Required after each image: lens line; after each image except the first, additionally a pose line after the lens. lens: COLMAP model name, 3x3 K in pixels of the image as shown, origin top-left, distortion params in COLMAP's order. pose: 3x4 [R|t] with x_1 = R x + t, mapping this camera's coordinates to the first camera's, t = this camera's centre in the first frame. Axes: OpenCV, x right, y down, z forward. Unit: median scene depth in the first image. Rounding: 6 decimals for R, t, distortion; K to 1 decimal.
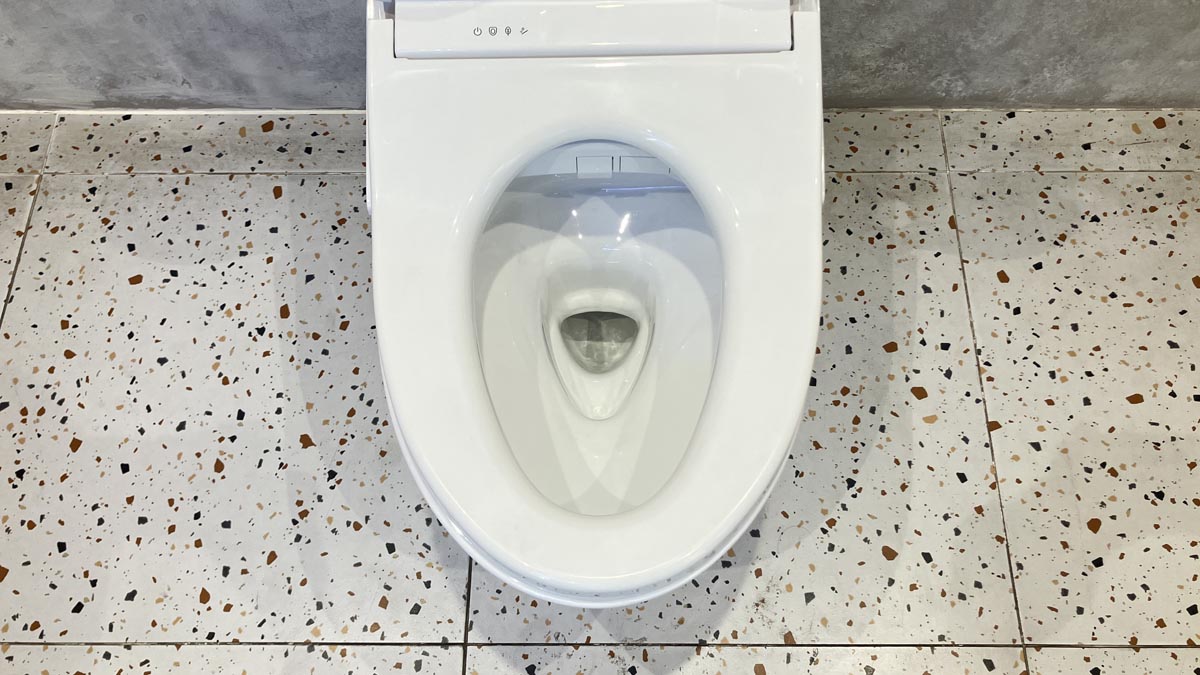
lens RADIAL K [[995.6, 0, 602.9], [0, 995.6, 347.5], [0, 0, 1]] dist [0.011108, -0.005253]
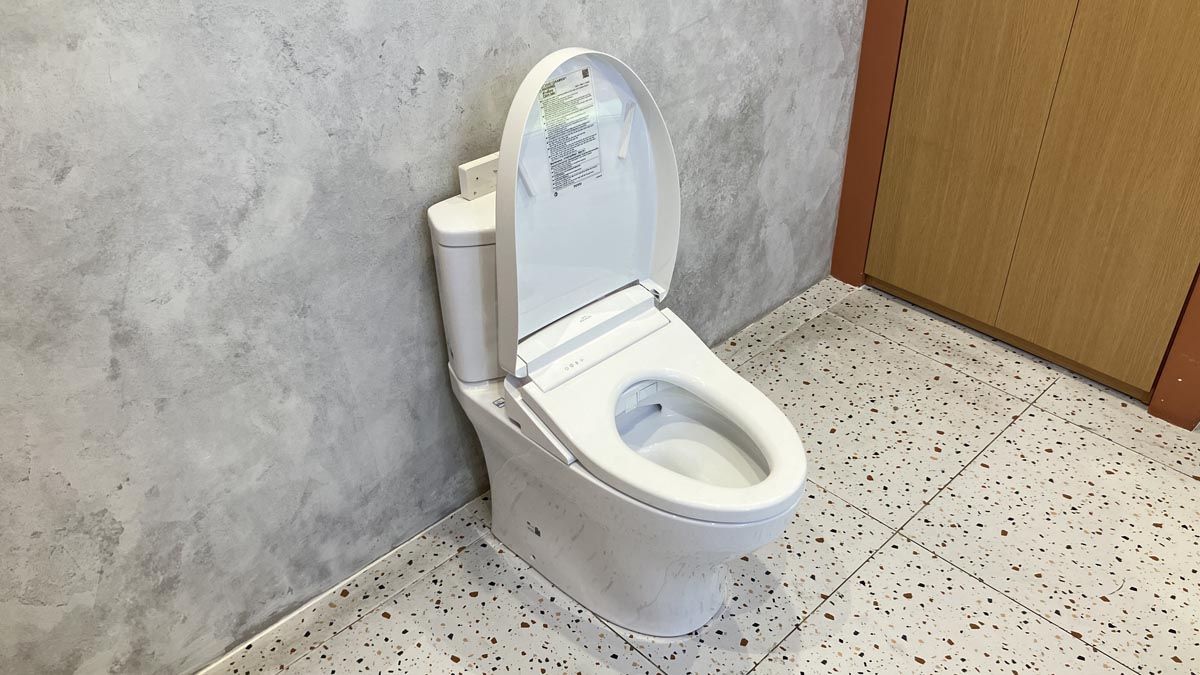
lens RADIAL K [[995.6, 0, 603.7], [0, 995.6, 332.2], [0, 0, 1]] dist [0.011108, -0.005253]
pose [[0.709882, -0.393103, 0.584412, -0.873633], [0.647307, 0.691170, -0.321368, 0.257548], [-0.277597, 0.606428, 0.745107, -0.473254]]
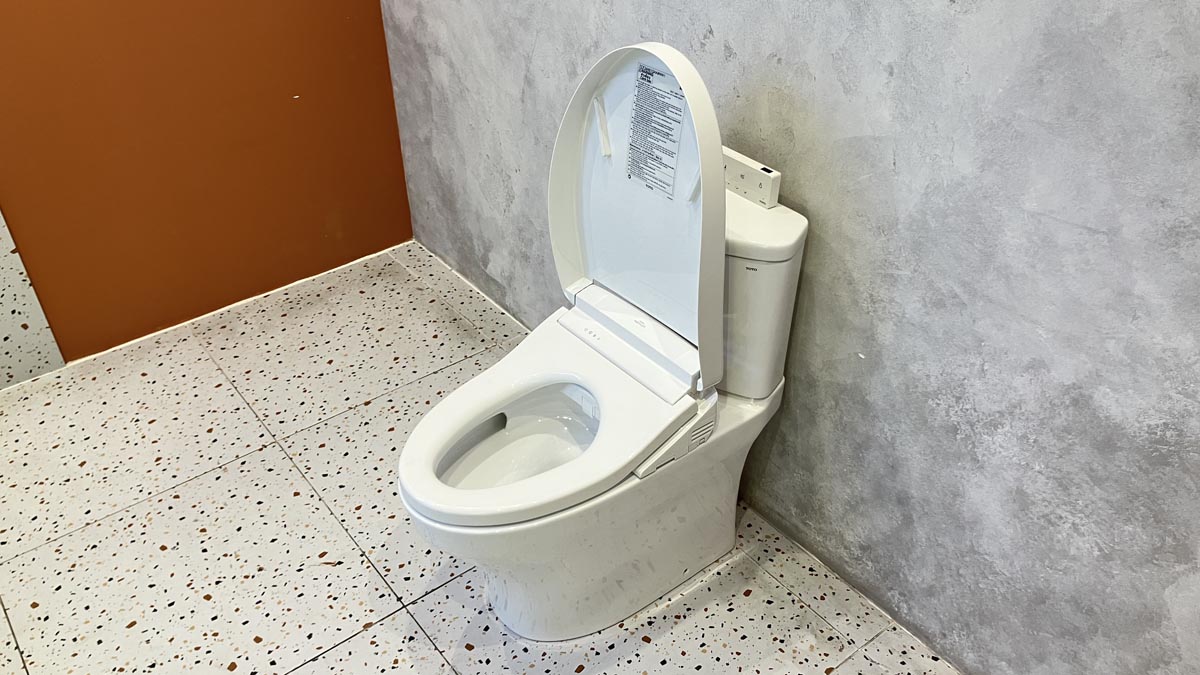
lens RADIAL K [[995.6, 0, 587.2], [0, 995.6, 336.8], [0, 0, 1]] dist [0.011108, -0.005253]
pose [[0.612240, 0.462837, -0.641050, 0.883721], [-0.720217, 0.661011, -0.210600, 0.110152], [0.326267, 0.590633, 0.738040, -0.437217]]
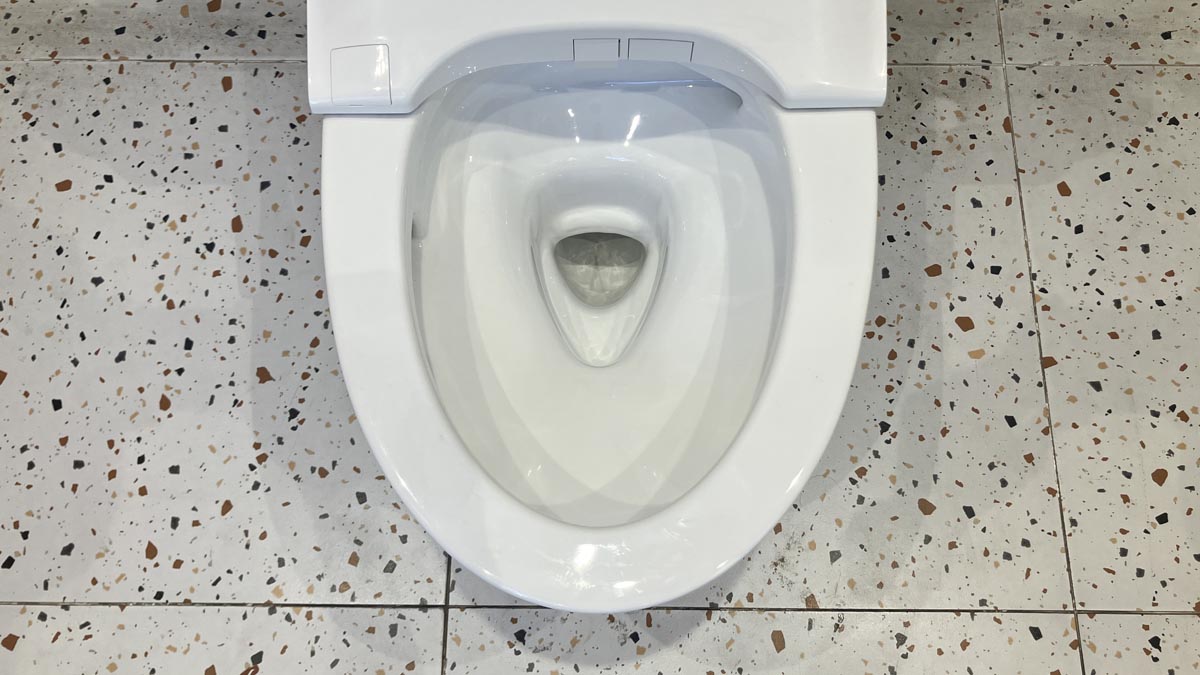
lens RADIAL K [[995.6, 0, 601.1], [0, 995.6, 354.3], [0, 0, 1]] dist [0.011108, -0.005253]
pose [[0.999976, 0.006062, 0.003302, -0.004296], [-0.006383, 0.994169, 0.107641, -0.019889], [-0.002631, -0.107659, 0.994184, 0.129136]]
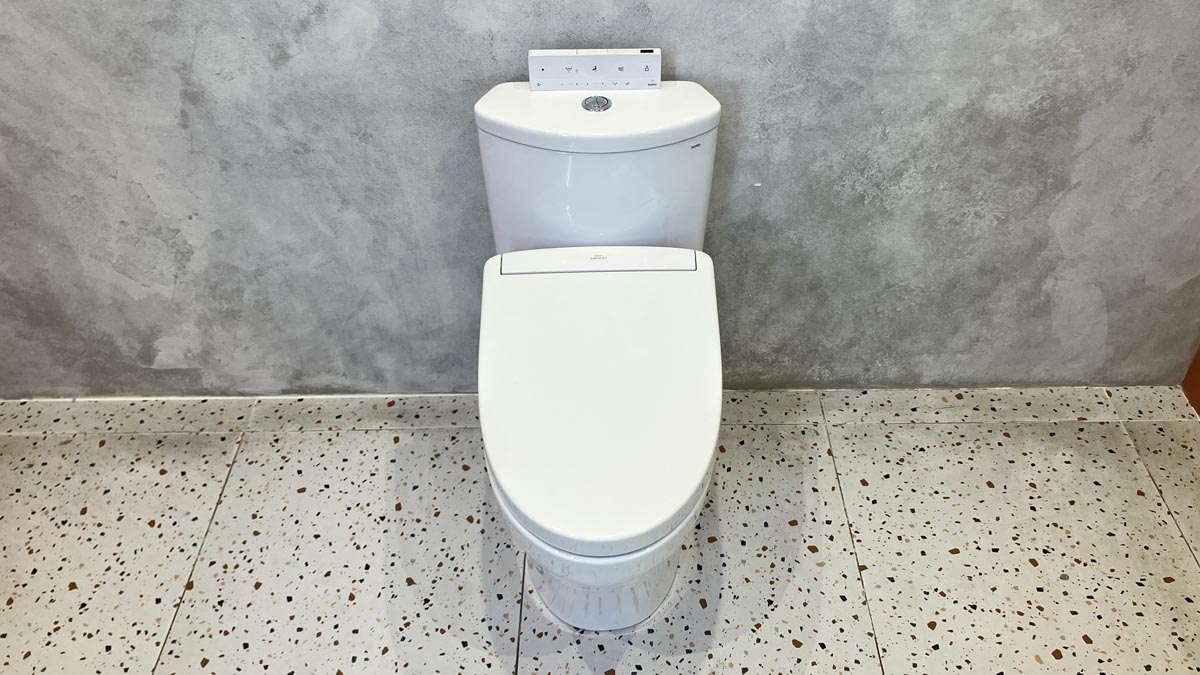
lens RADIAL K [[995.6, 0, 604.0], [0, 995.6, 335.9], [0, 0, 1]] dist [0.011108, -0.005253]
pose [[0.999963, -0.008234, -0.002532, 0.004011], [0.006375, 0.905014, -0.425334, 0.398418], [0.005793, 0.425302, 0.905033, -0.523299]]
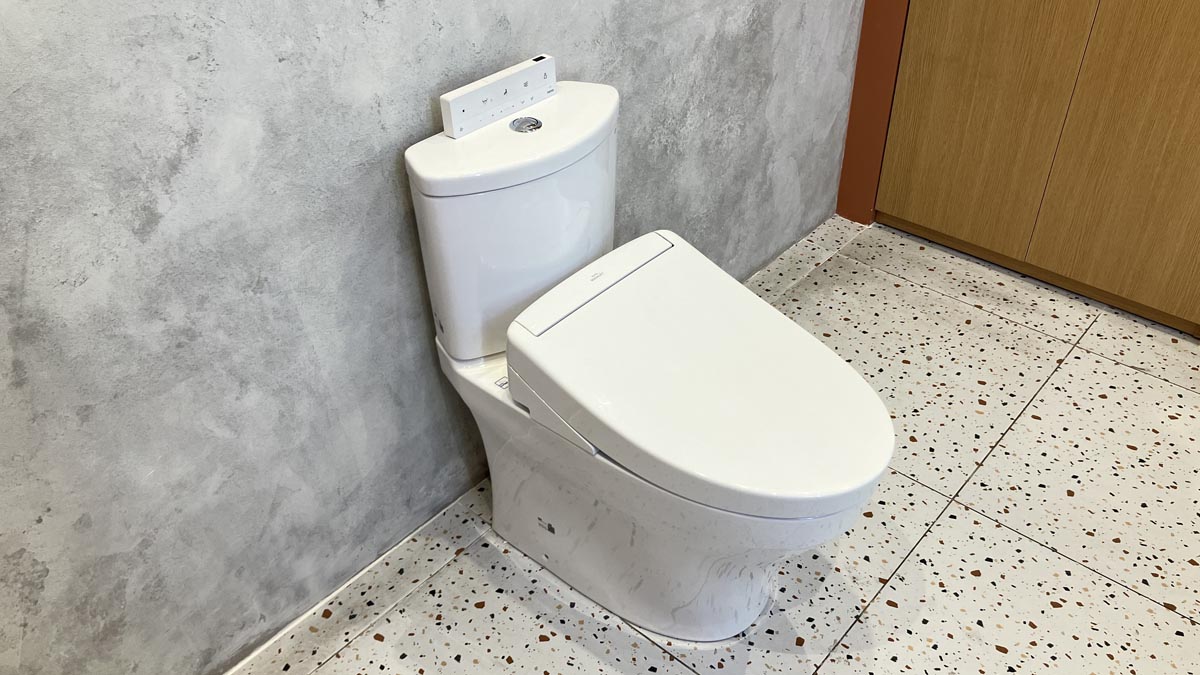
lens RADIAL K [[995.6, 0, 604.9], [0, 995.6, 331.9], [0, 0, 1]] dist [0.011108, -0.005253]
pose [[0.653620, -0.457114, 0.603181, -0.791785], [0.698732, 0.670694, -0.248884, 0.103704], [-0.290782, 0.584138, 0.757779, -0.268324]]
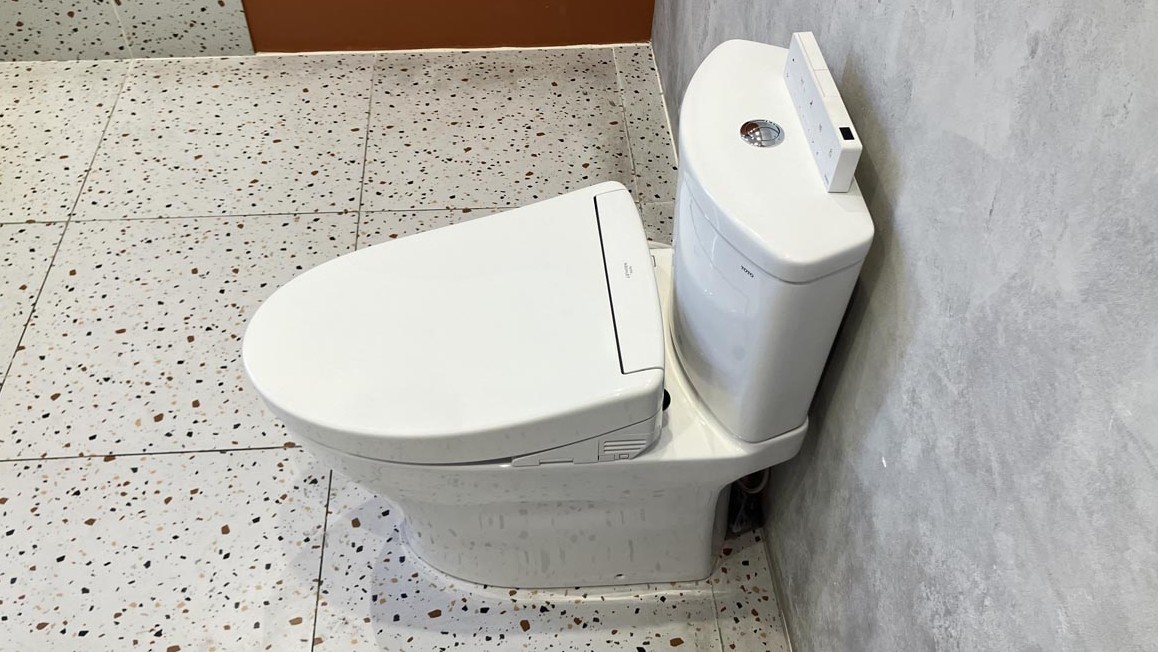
lens RADIAL K [[994.8, 0, 547.3], [0, 994.8, 315.8], [0, 0, 1]] dist [0.010628, -0.015148]
pose [[0.060748, 0.741250, -0.668474, 0.715873], [-0.916409, 0.306850, 0.256977, -0.438251], [0.395606, 0.596985, 0.697929, -0.082685]]
